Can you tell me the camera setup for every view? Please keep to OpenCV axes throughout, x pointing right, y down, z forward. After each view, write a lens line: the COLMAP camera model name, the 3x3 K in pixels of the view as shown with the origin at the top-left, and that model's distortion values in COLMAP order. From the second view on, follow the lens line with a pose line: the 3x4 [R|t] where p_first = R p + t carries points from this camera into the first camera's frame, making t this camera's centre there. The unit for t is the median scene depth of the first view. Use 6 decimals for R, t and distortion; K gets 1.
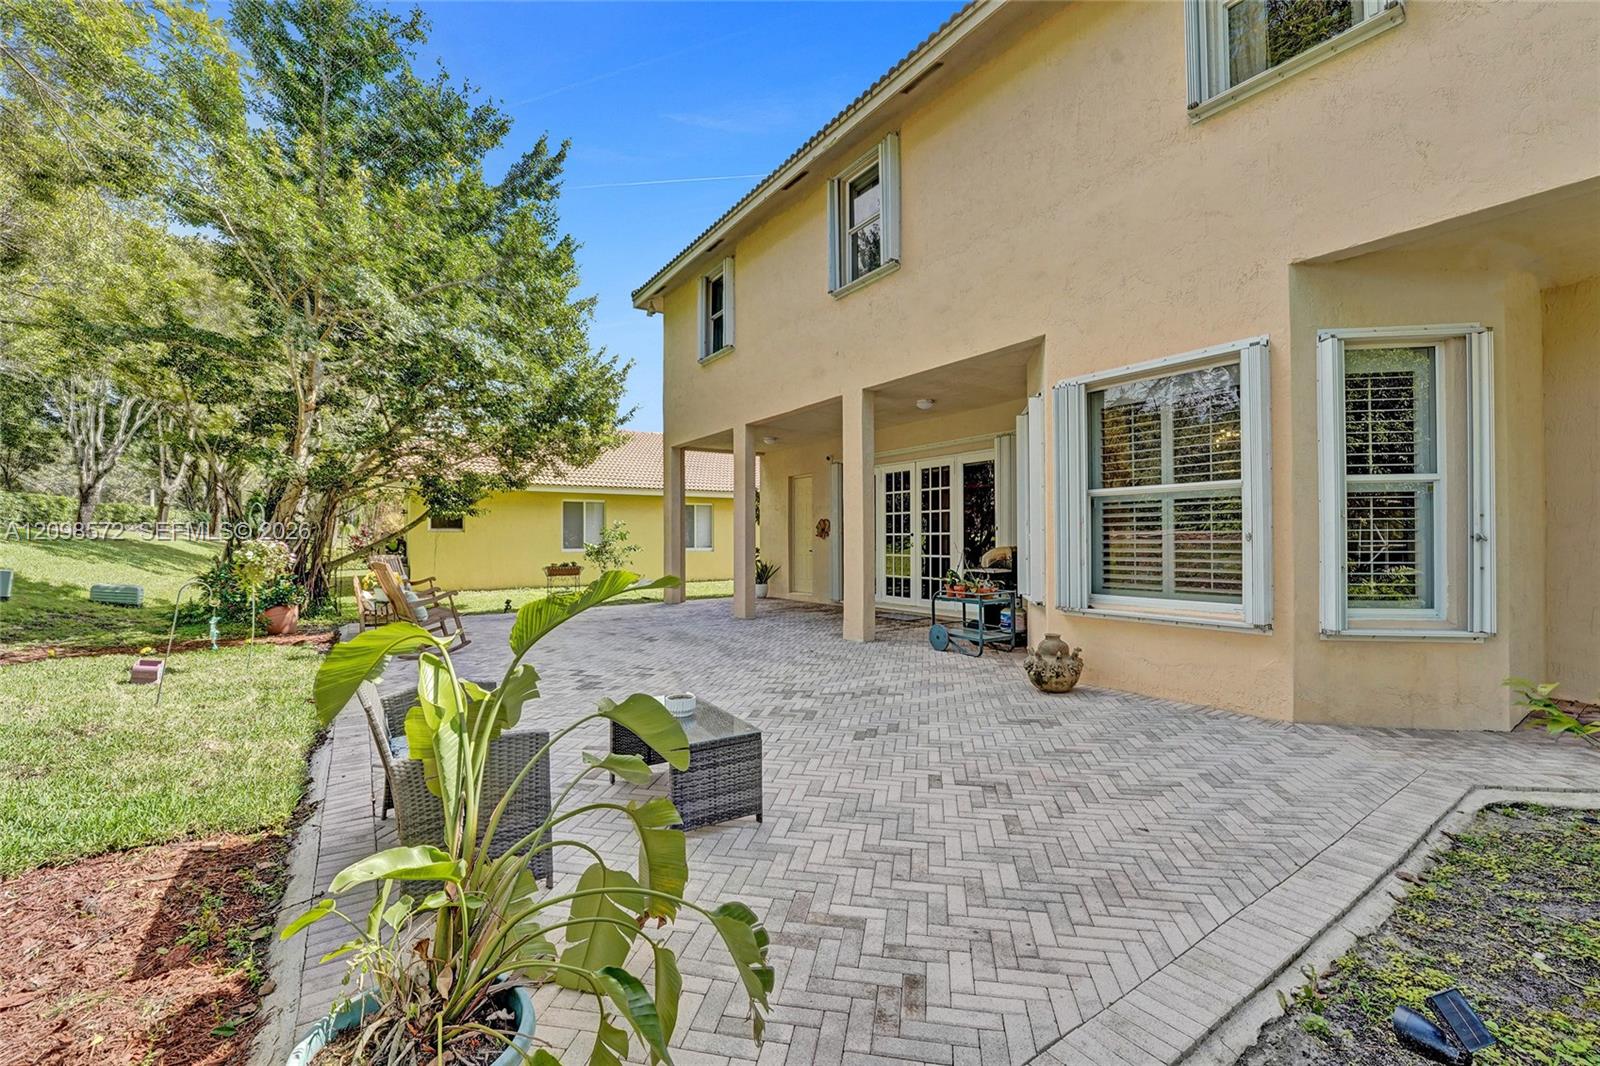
lens RADIAL K [[671.3, 0, 807.8], [0, 671.3, 536.0], [0, 0, 1]] dist [-0.022792, 0.000230]
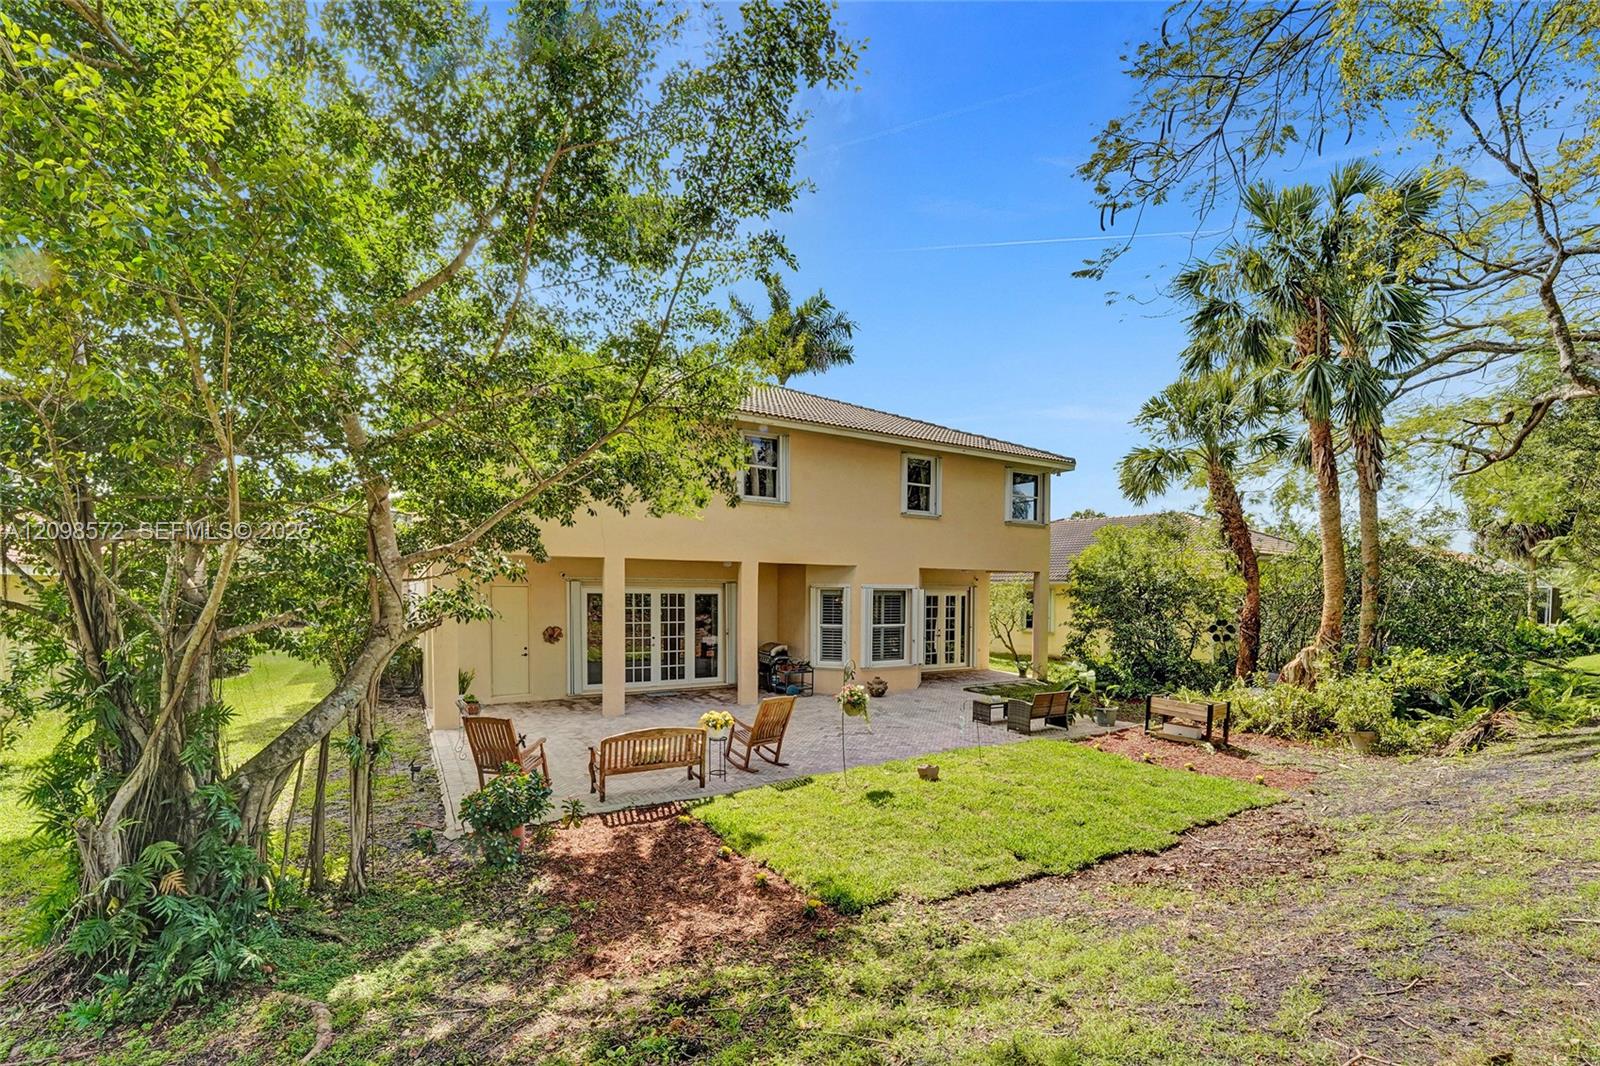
lens RADIAL K [[677.9, 0, 810.9], [0, 677.9, 590.0], [0, 0, 1]] dist [-0.023419, -0.000033]
pose [[0.065363, 0.004298, 0.997852, -1.721060], [-0.014629, 0.999887, -0.003349, -0.141859], [-0.997754, -0.014379, 0.065419, 0.749711]]
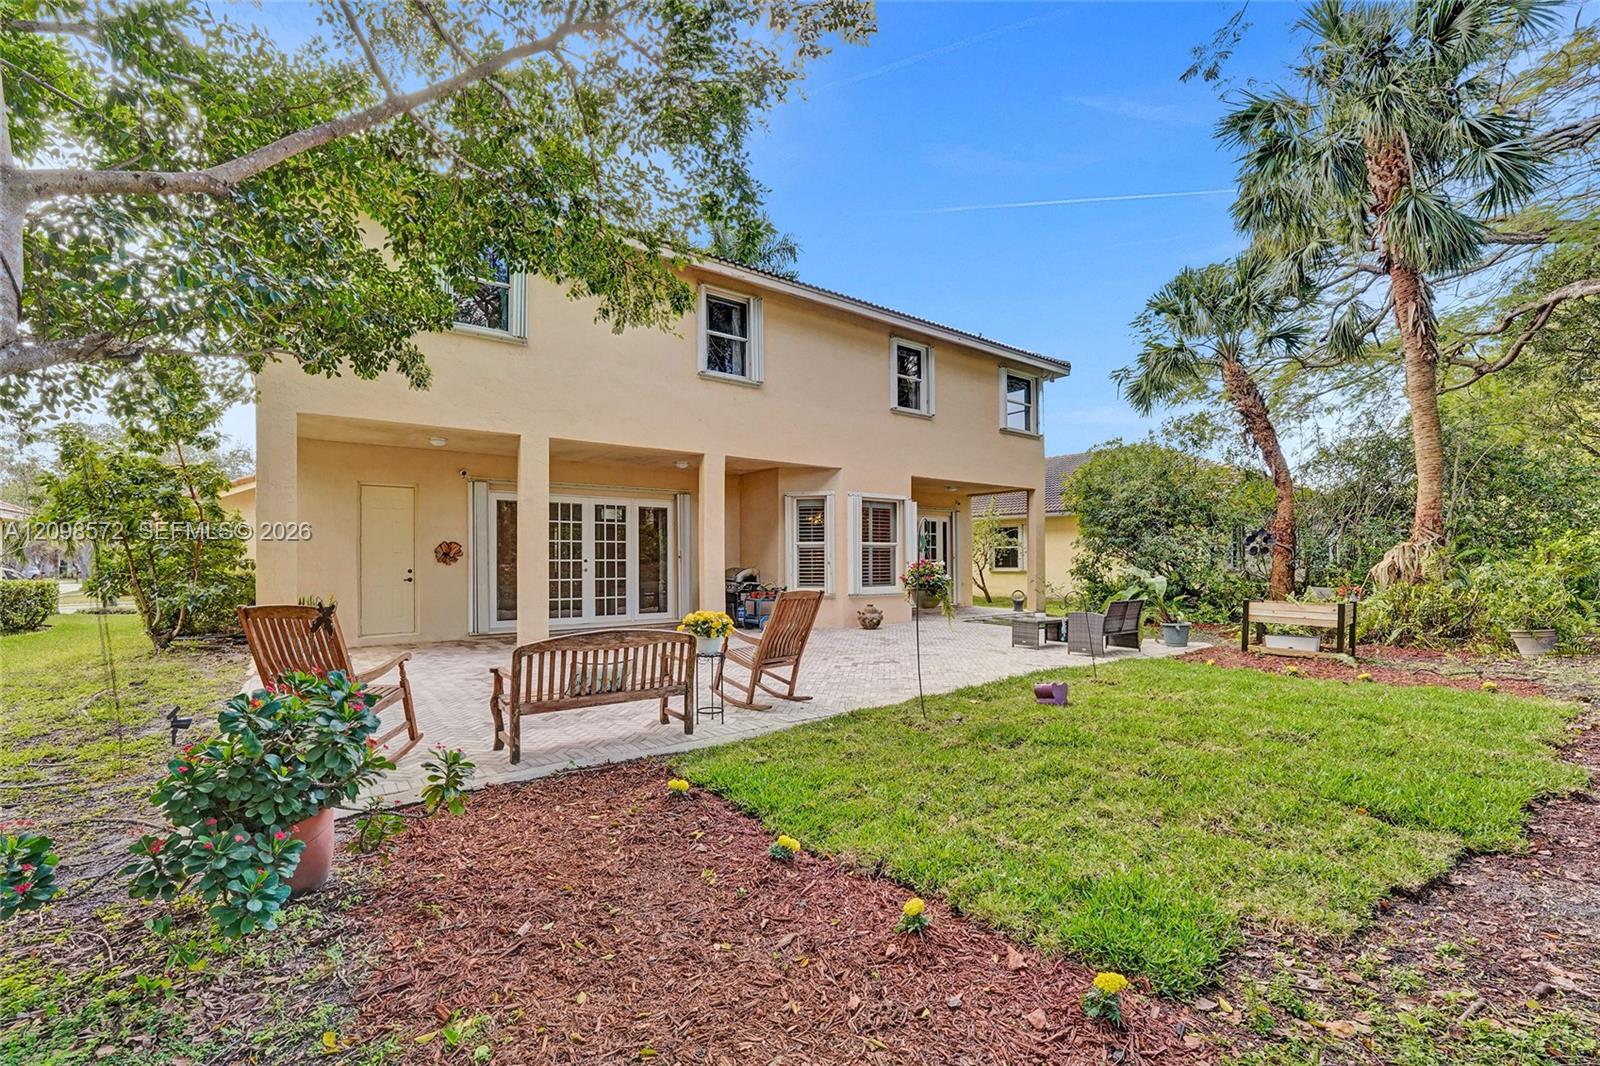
lens RADIAL K [[671.3, 0, 807.8], [0, 671.3, 536.0], [0, 0, 1]] dist [-0.022792, 0.000230]
pose [[-0.043923, 0.040959, 0.998195, -1.322349], [0.000551, 0.999160, -0.040975, 0.003436], [-0.999035, -0.001250, -0.043909, 0.897370]]
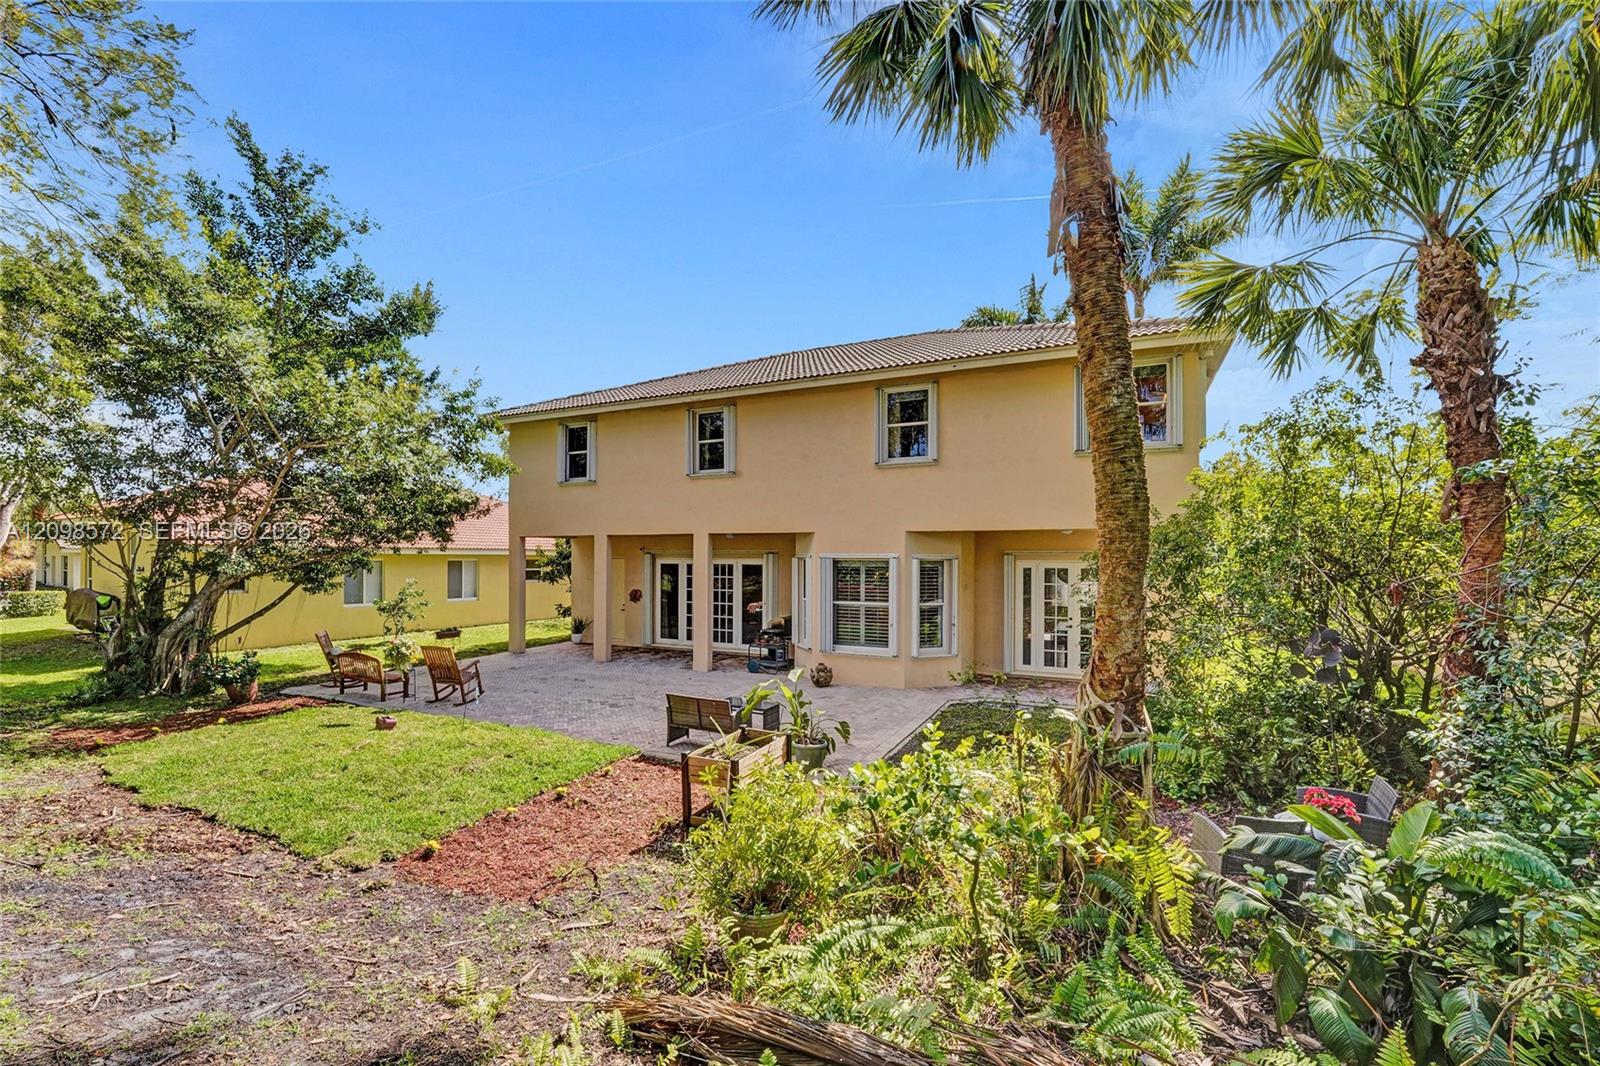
lens RADIAL K [[671.3, 0, 807.8], [0, 671.3, 536.0], [0, 0, 1]] dist [-0.022792, 0.000230]
pose [[0.864928, 0.023210, 0.501360, -0.609345], [-0.009704, 0.999517, -0.029531, -0.161601], [-0.501803, 0.020677, 0.864735, -0.728828]]
